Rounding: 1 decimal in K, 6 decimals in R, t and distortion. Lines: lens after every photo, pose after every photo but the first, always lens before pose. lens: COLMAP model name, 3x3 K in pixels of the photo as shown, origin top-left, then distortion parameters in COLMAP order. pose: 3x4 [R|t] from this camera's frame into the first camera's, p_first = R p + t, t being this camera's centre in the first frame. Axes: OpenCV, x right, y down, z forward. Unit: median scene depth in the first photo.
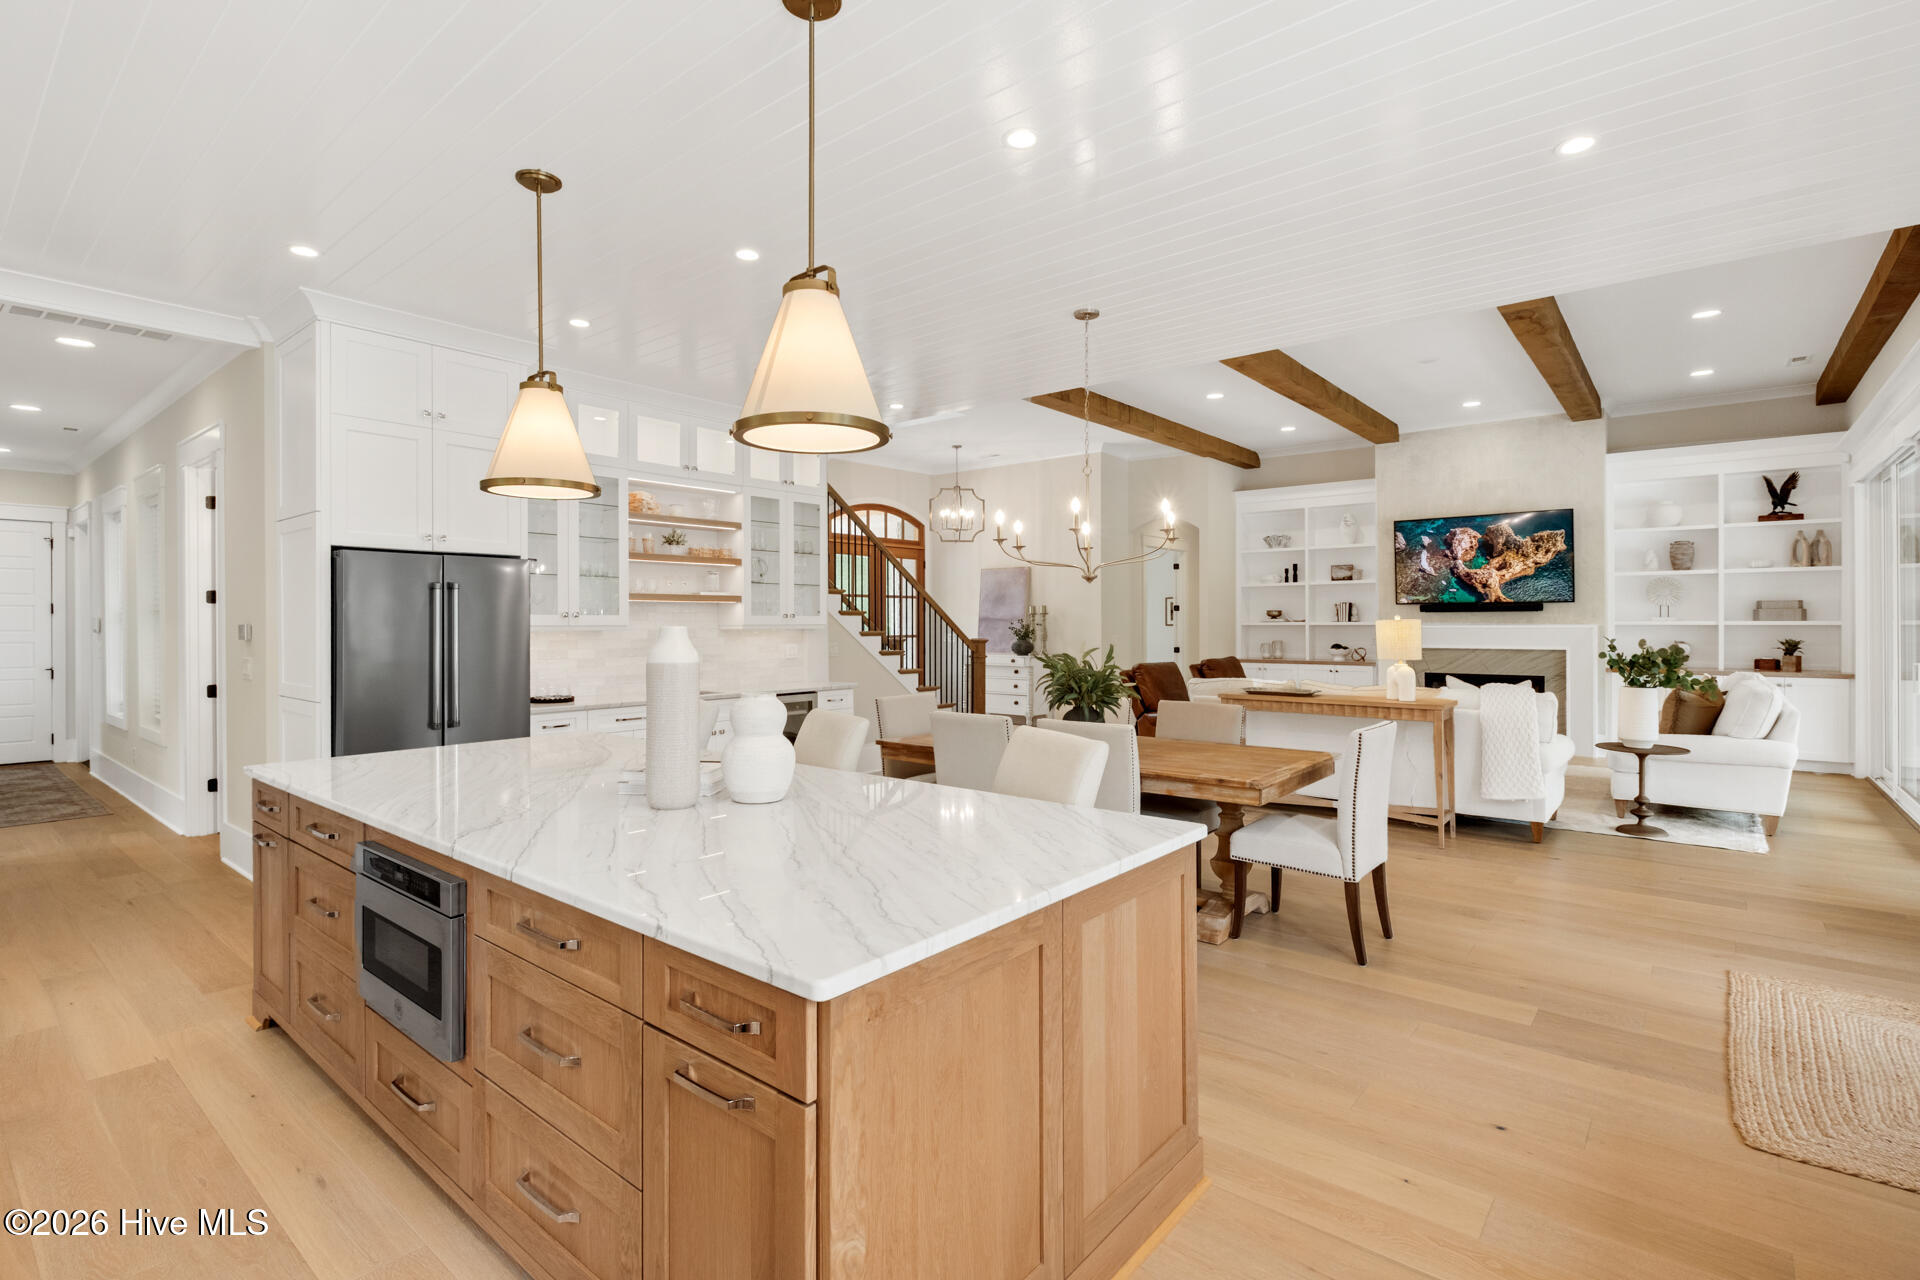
lens RADIAL K [[894.2, 0, 960.2], [0, 894.2, 620.4], [0, 0, 1]] dist [-0.002161, -0.001019]
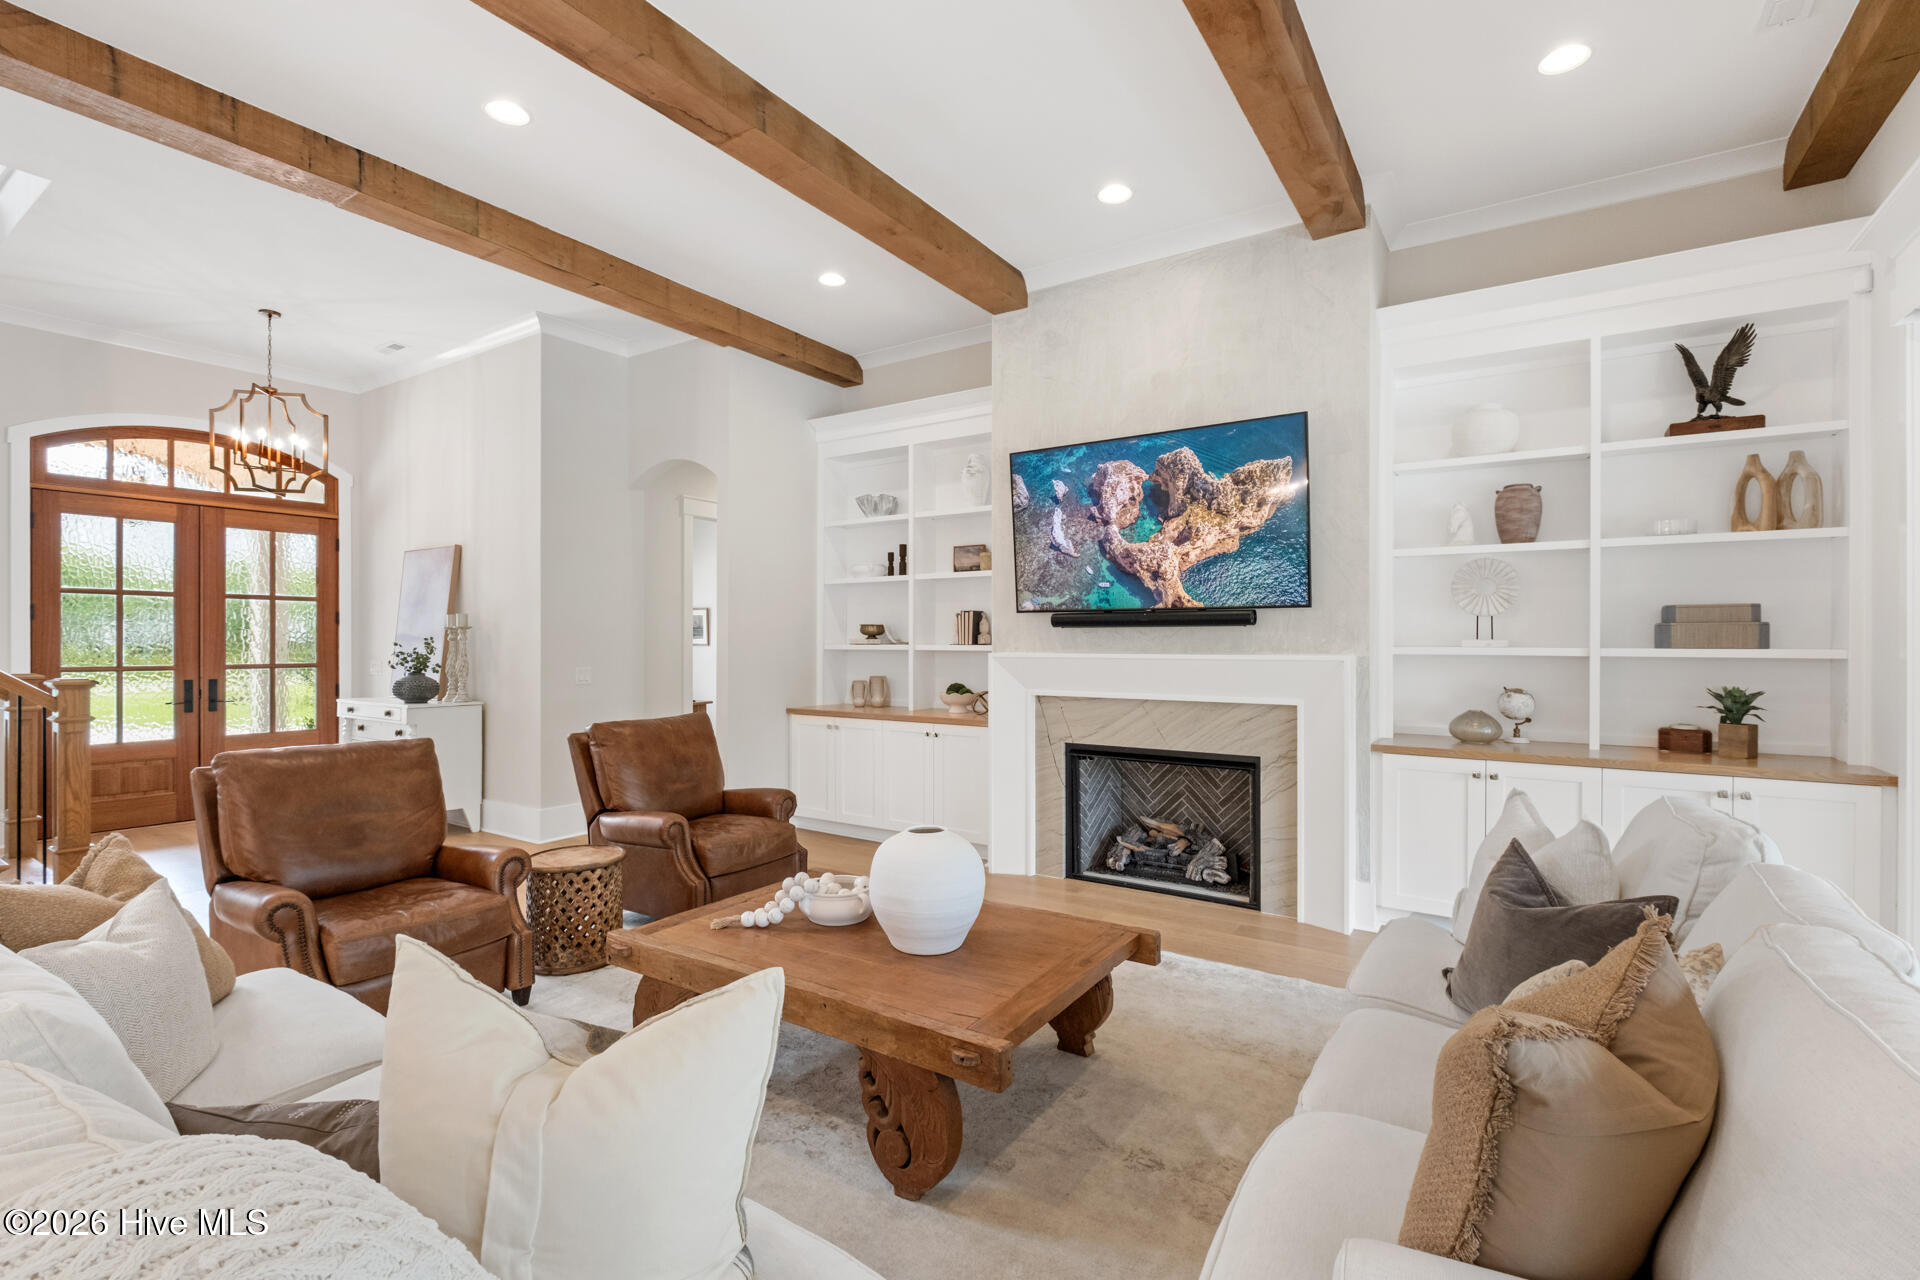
lens RADIAL K [[875.0, 0, 969.7], [0, 875.0, 639.2], [0, 0, 1]] dist [0.000203, -0.000245]
pose [[0.994734, 0.005251, 0.102359, 0.435466], [-0.005196, 0.999986, -0.000807, -0.001799], [-0.102362, 0.000271, 0.994747, 0.523539]]
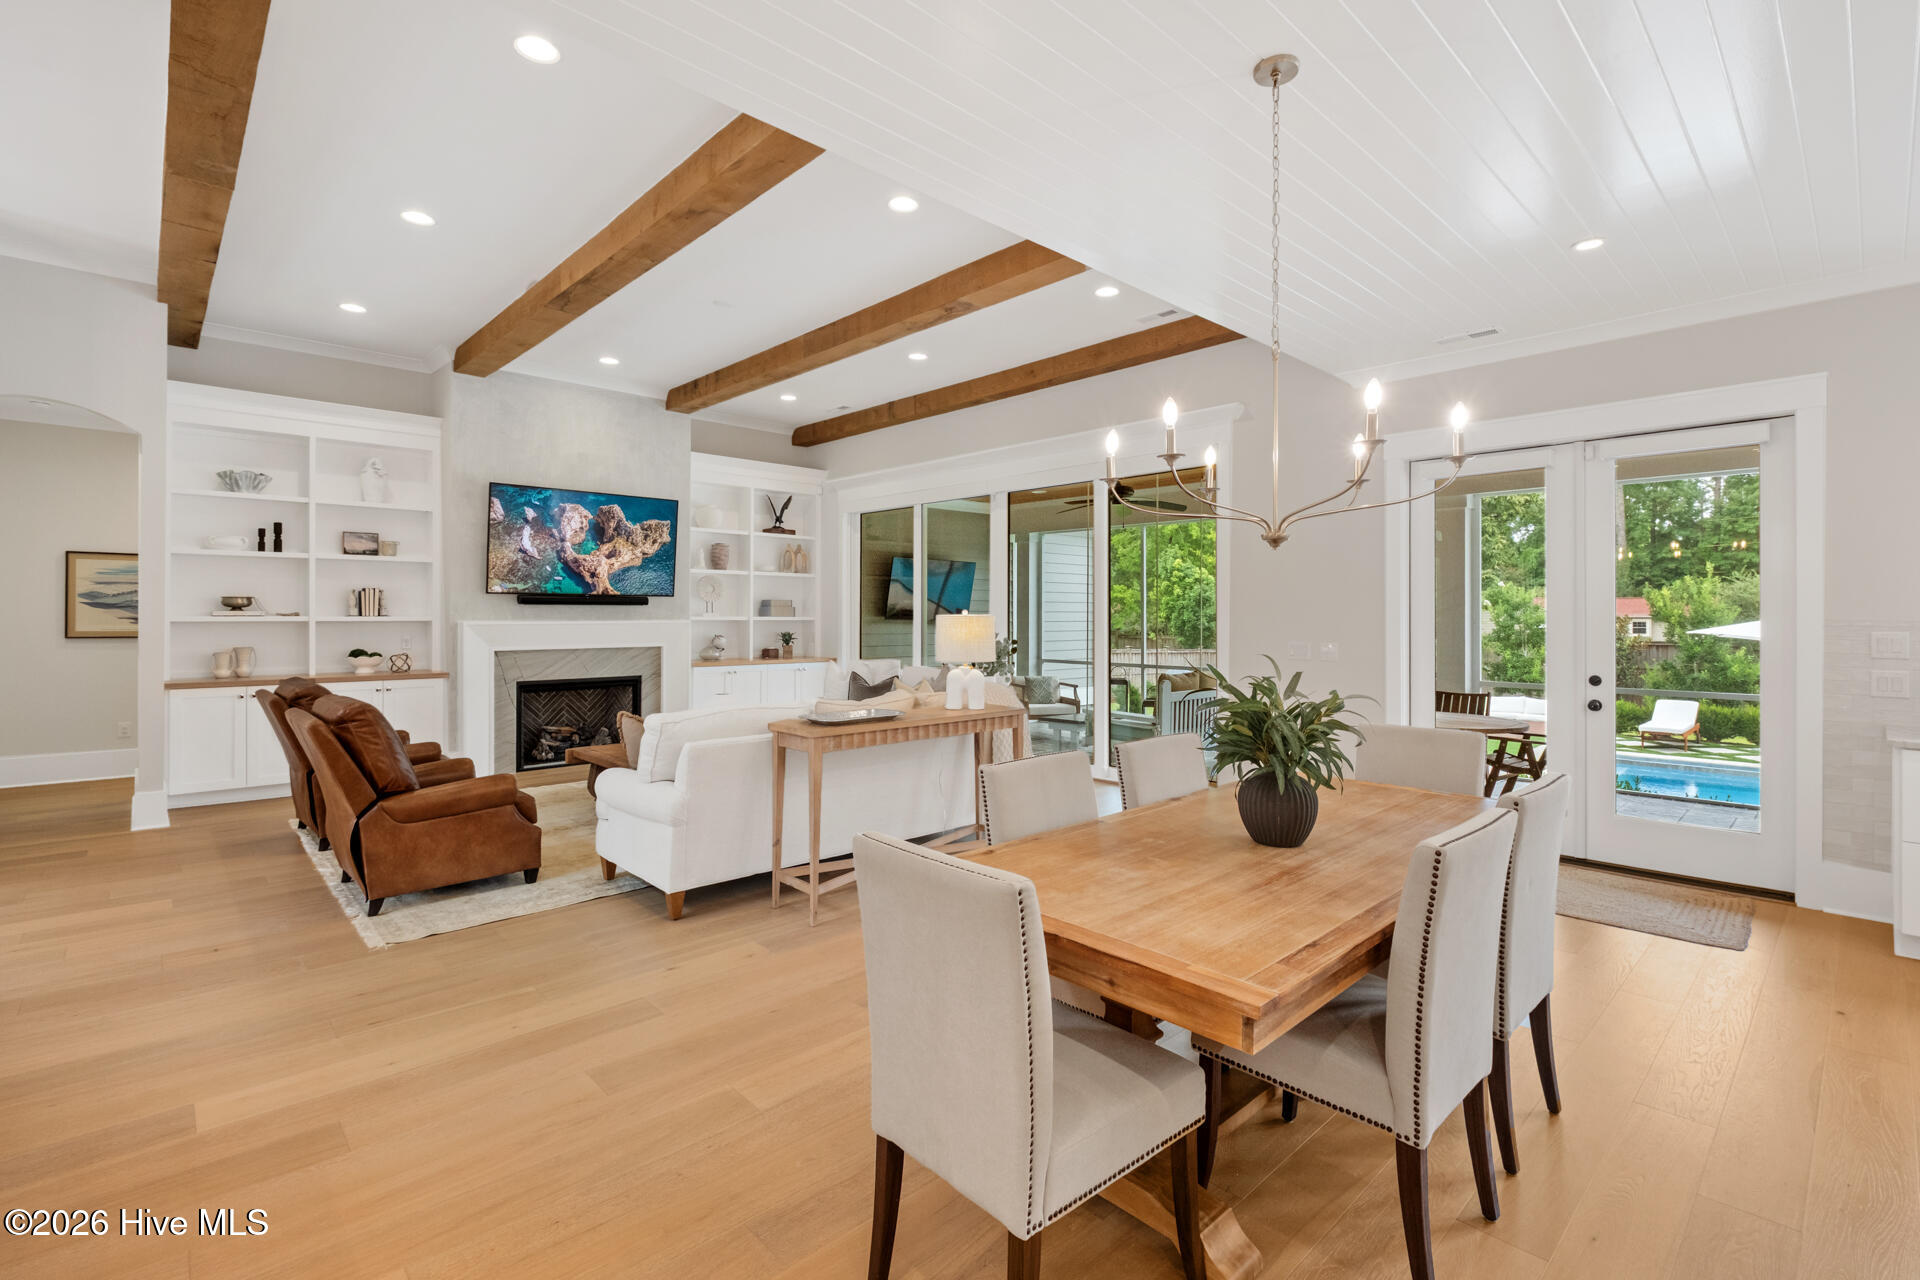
lens RADIAL K [[859.0, 0, 943.6], [0, 859.0, 607.1], [0, 0, 1]] dist [0.001591, -0.000491]
pose [[0.128135, 0.013639, 0.991663, -0.188550], [-0.004213, 0.999904, -0.013207, 0.001599], [-0.991748, -0.002486, 0.128180, 0.563750]]
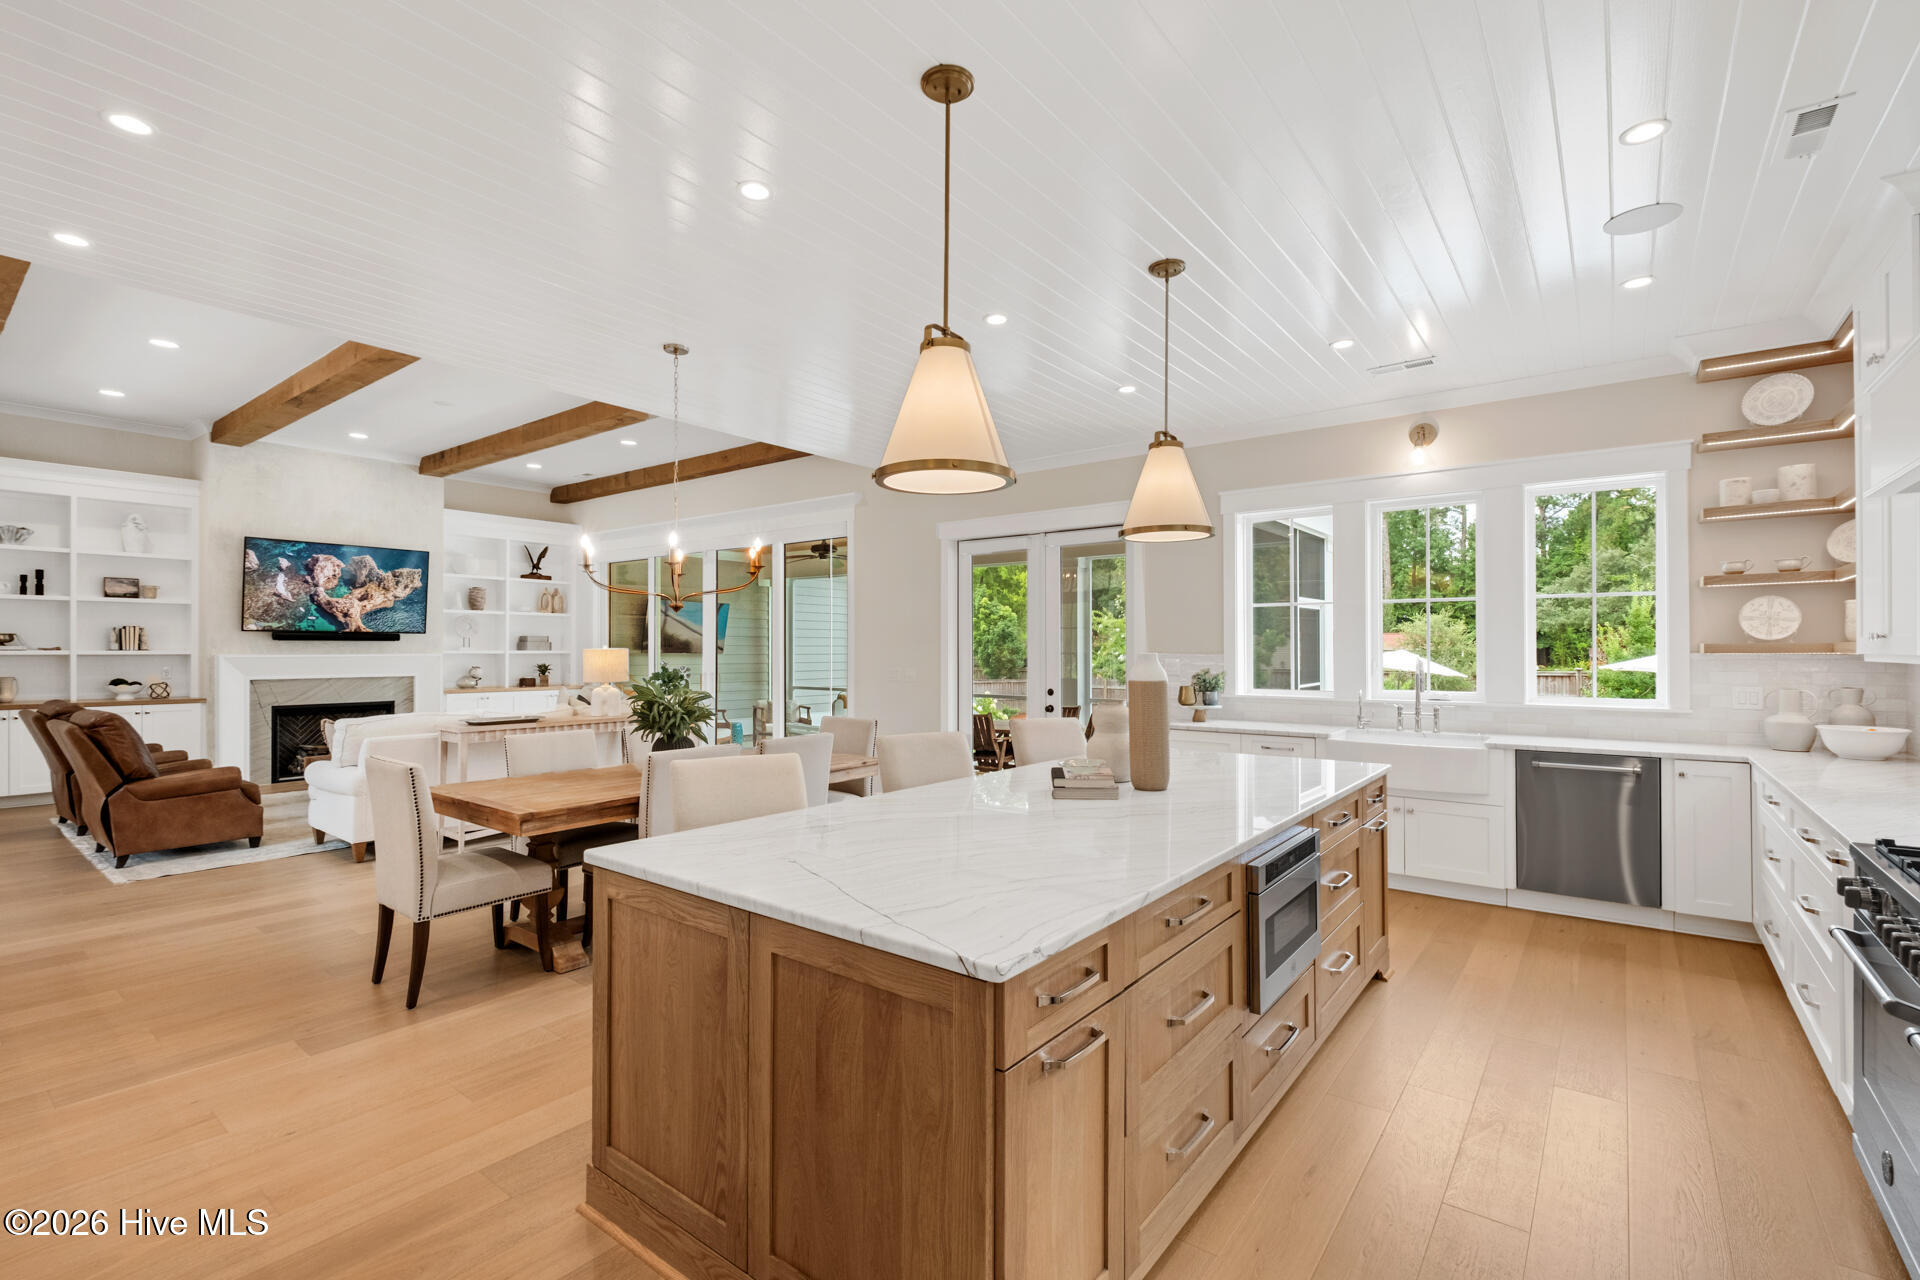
lens RADIAL K [[859.8, 0, 951.6], [0, 859.8, 641.1], [0, 0, 1]] dist [-0.001715, -0.001216]
pose [[-0.030410, 0.013377, 0.999448, -0.407179], [-0.002792, 0.999905, -0.013468, 0.001918], [-0.999534, -0.003200, -0.030370, 0.346254]]
